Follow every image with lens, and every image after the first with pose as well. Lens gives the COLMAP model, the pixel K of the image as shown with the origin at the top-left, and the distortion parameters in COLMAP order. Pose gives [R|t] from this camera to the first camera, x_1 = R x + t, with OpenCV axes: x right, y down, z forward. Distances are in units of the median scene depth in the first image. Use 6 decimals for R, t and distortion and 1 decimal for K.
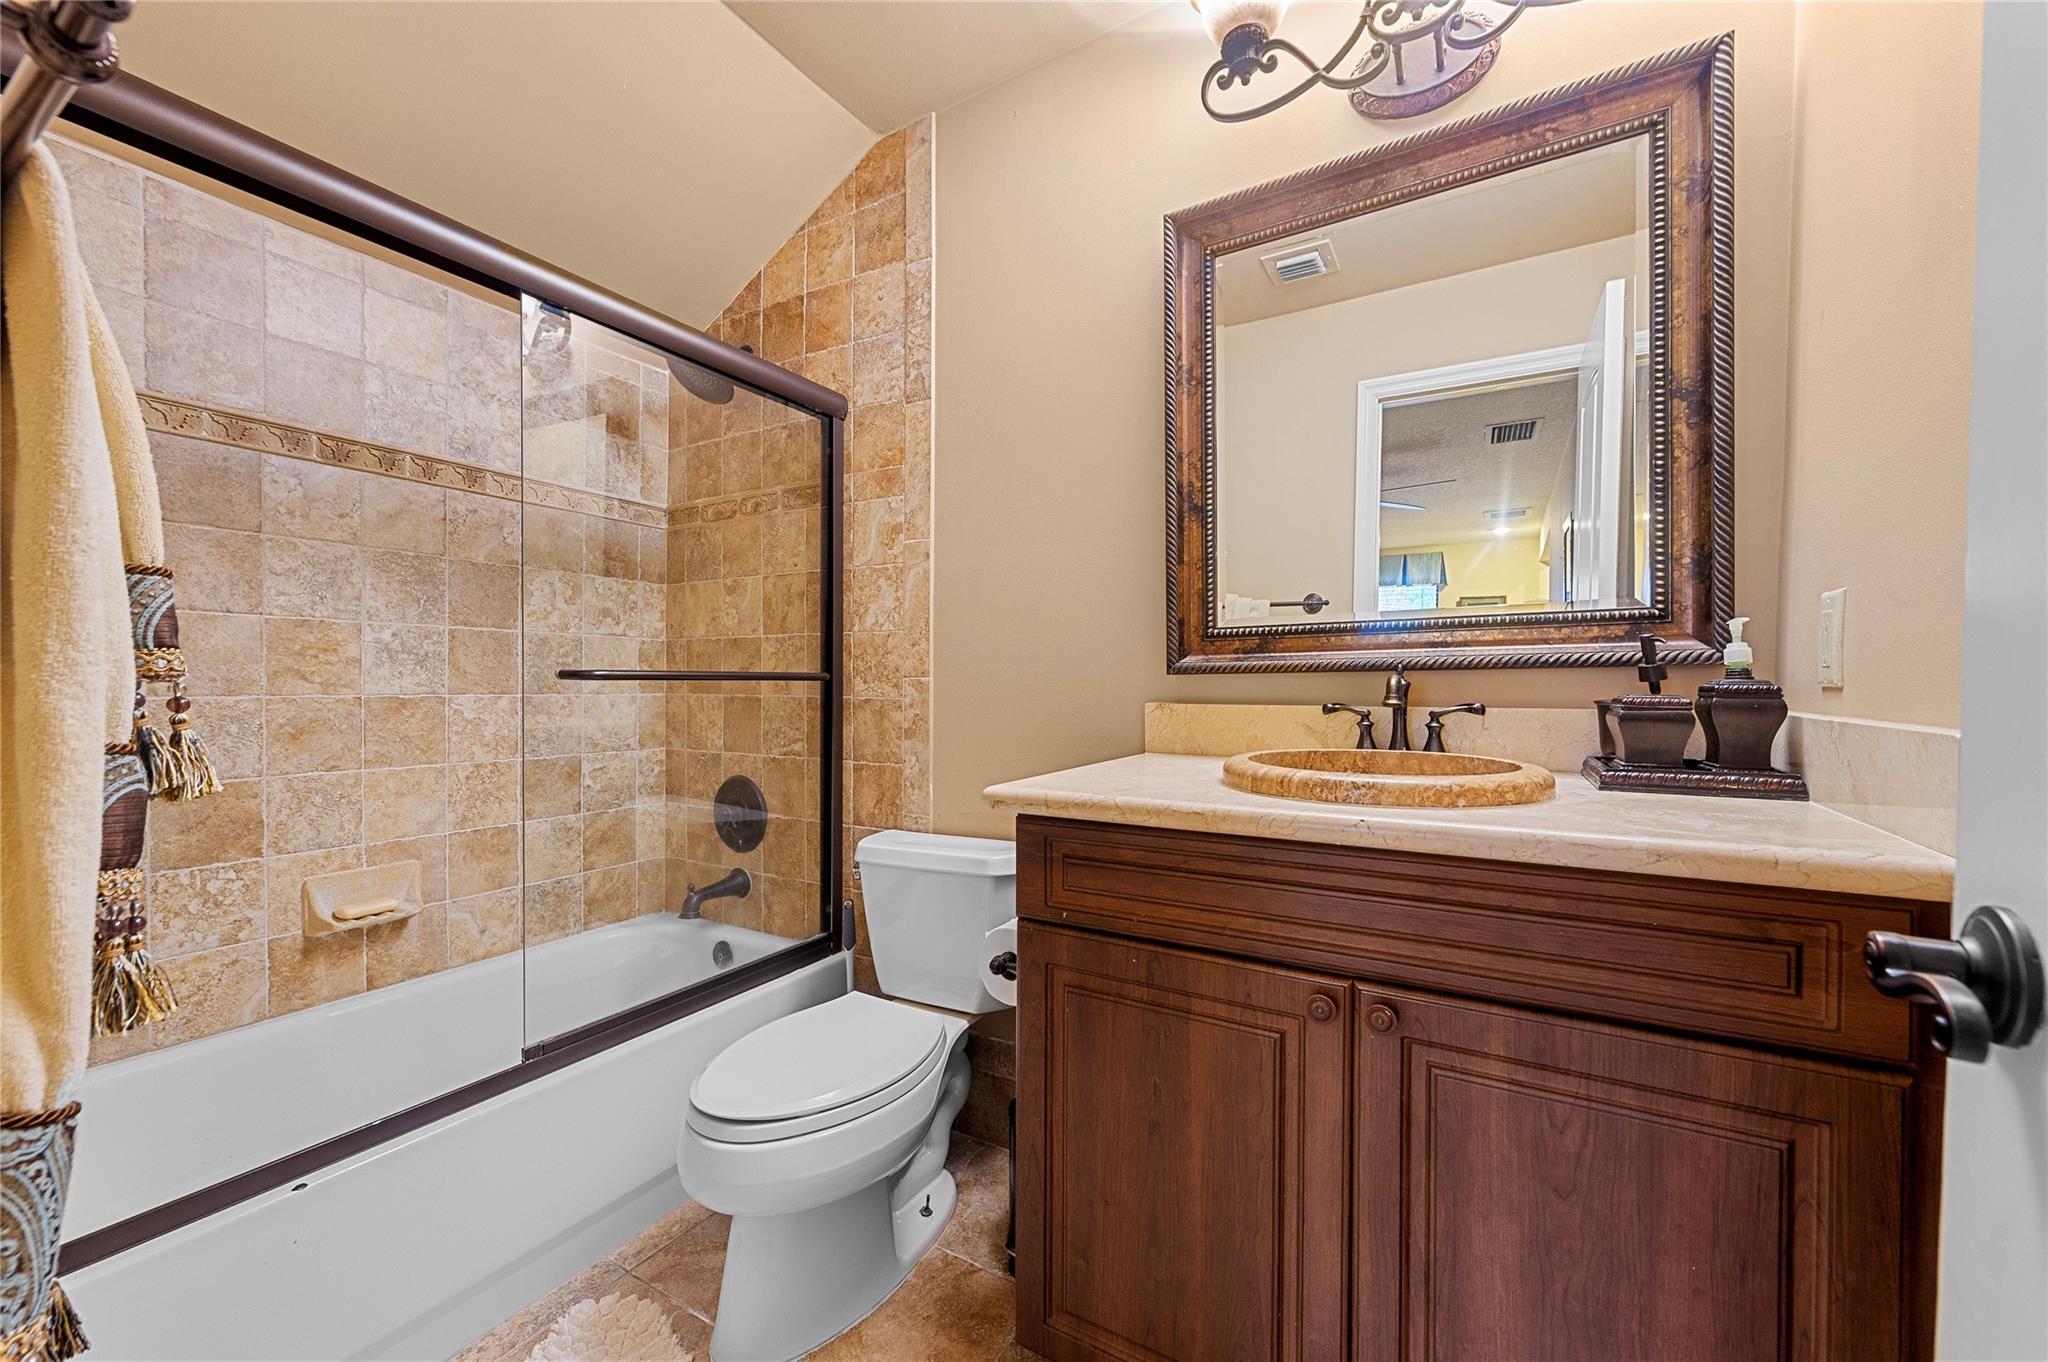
lens RADIAL K [[799.3, 0, 1020.7], [0, 799.3, 712.7], [0, 0, 1]] dist [0.008854, -0.000091]
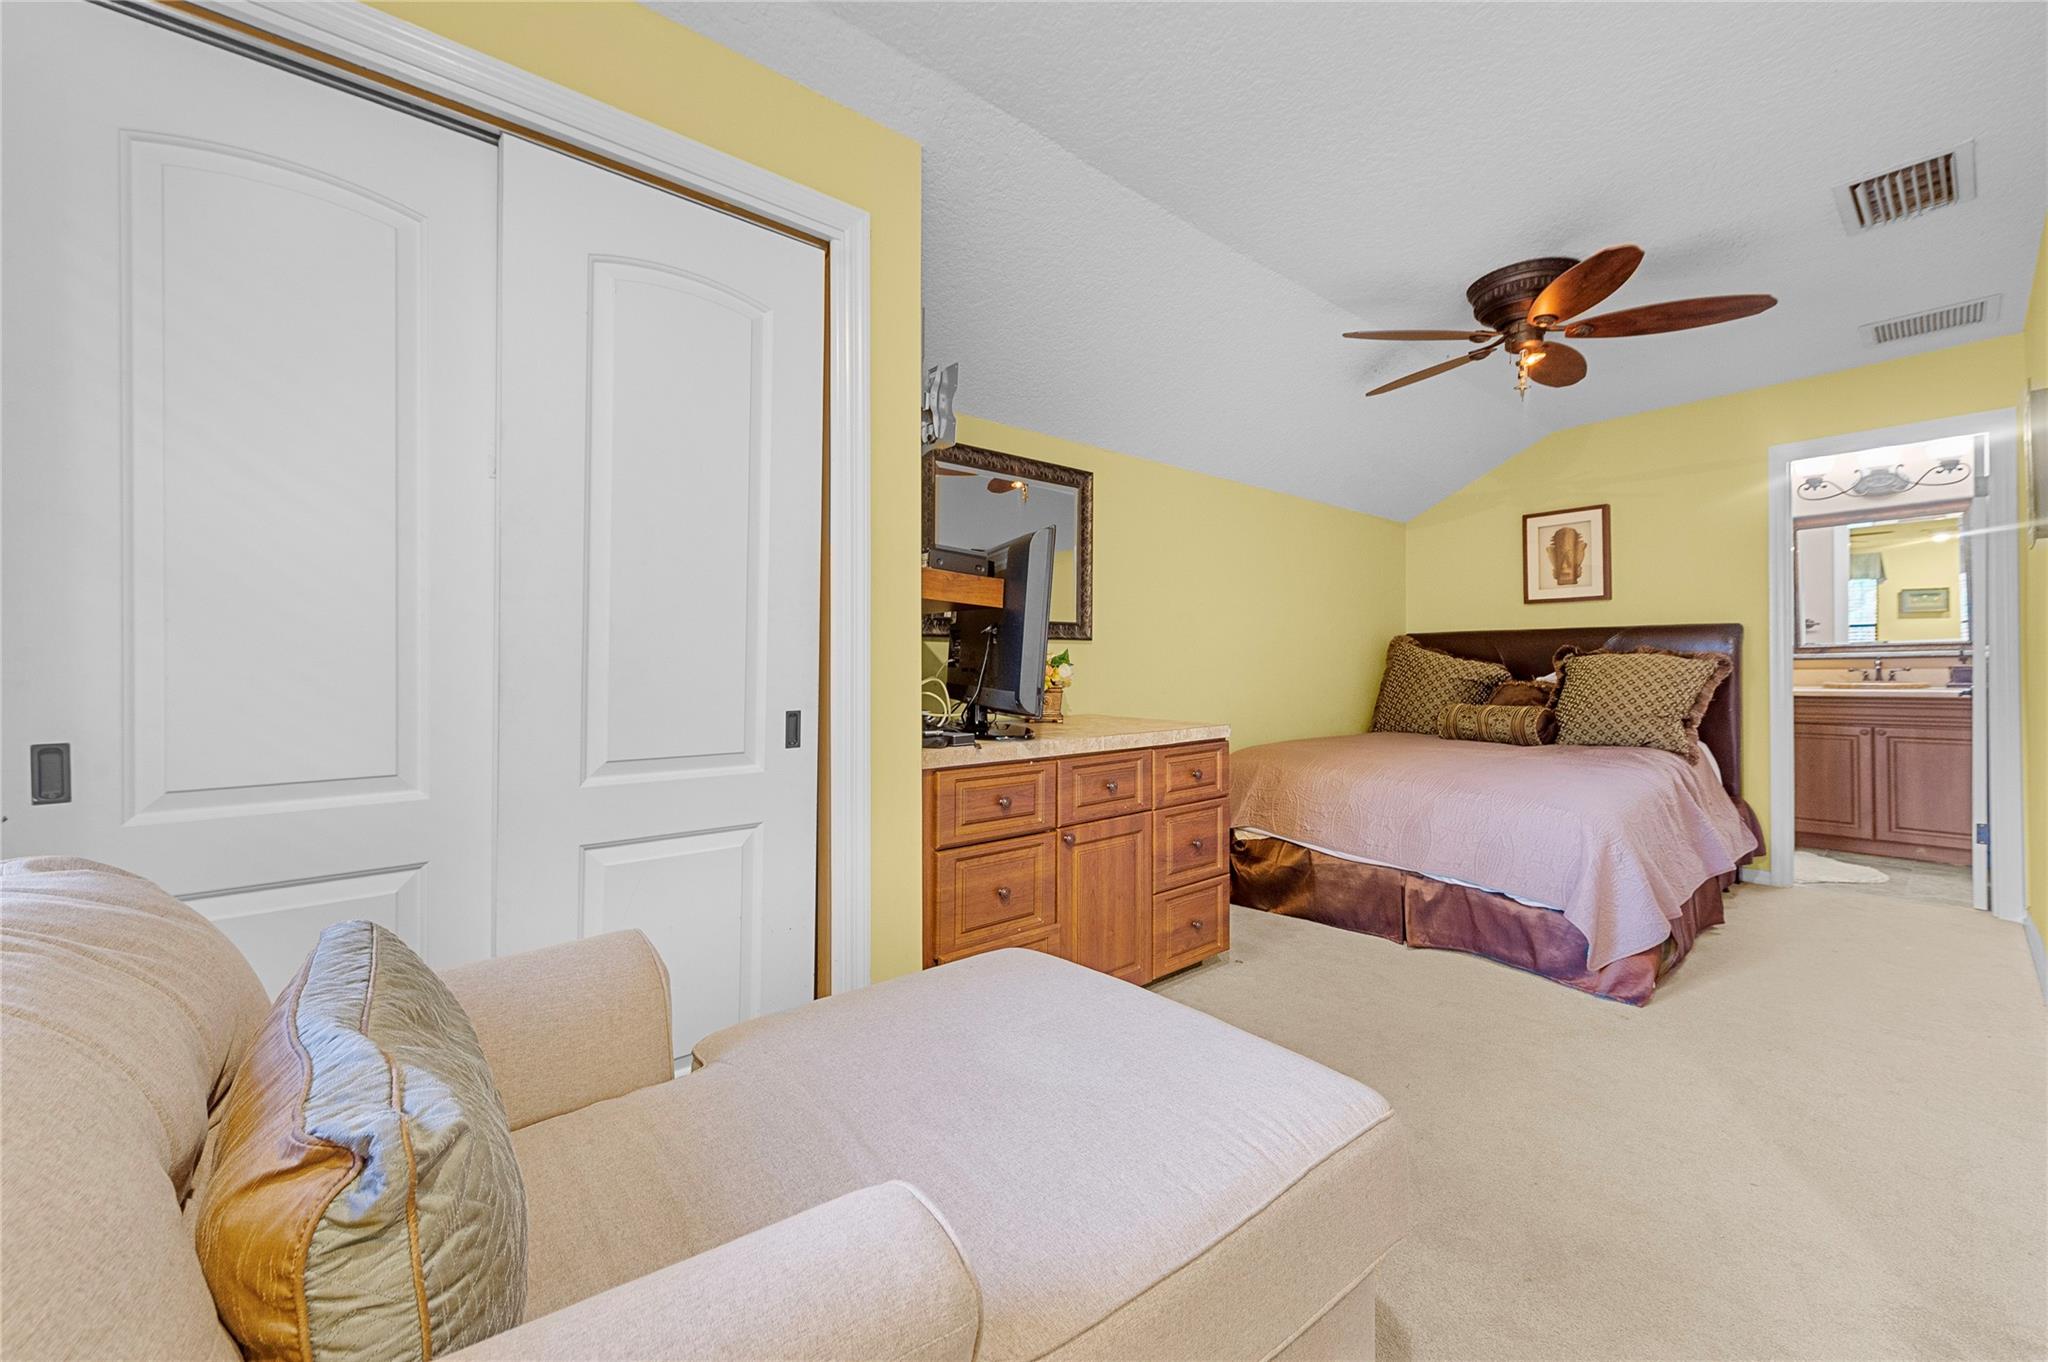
lens RADIAL K [[809.5, 0, 1018.9], [0, 809.5, 684.3], [0, 0, 1]] dist [0.001514, 0.000088]
pose [[0.946628, -0.010783, -0.322146, -2.089959], [0.004326, 0.999775, -0.020750, 0.125004], [0.322298, 0.018249, 0.946462, -3.832891]]
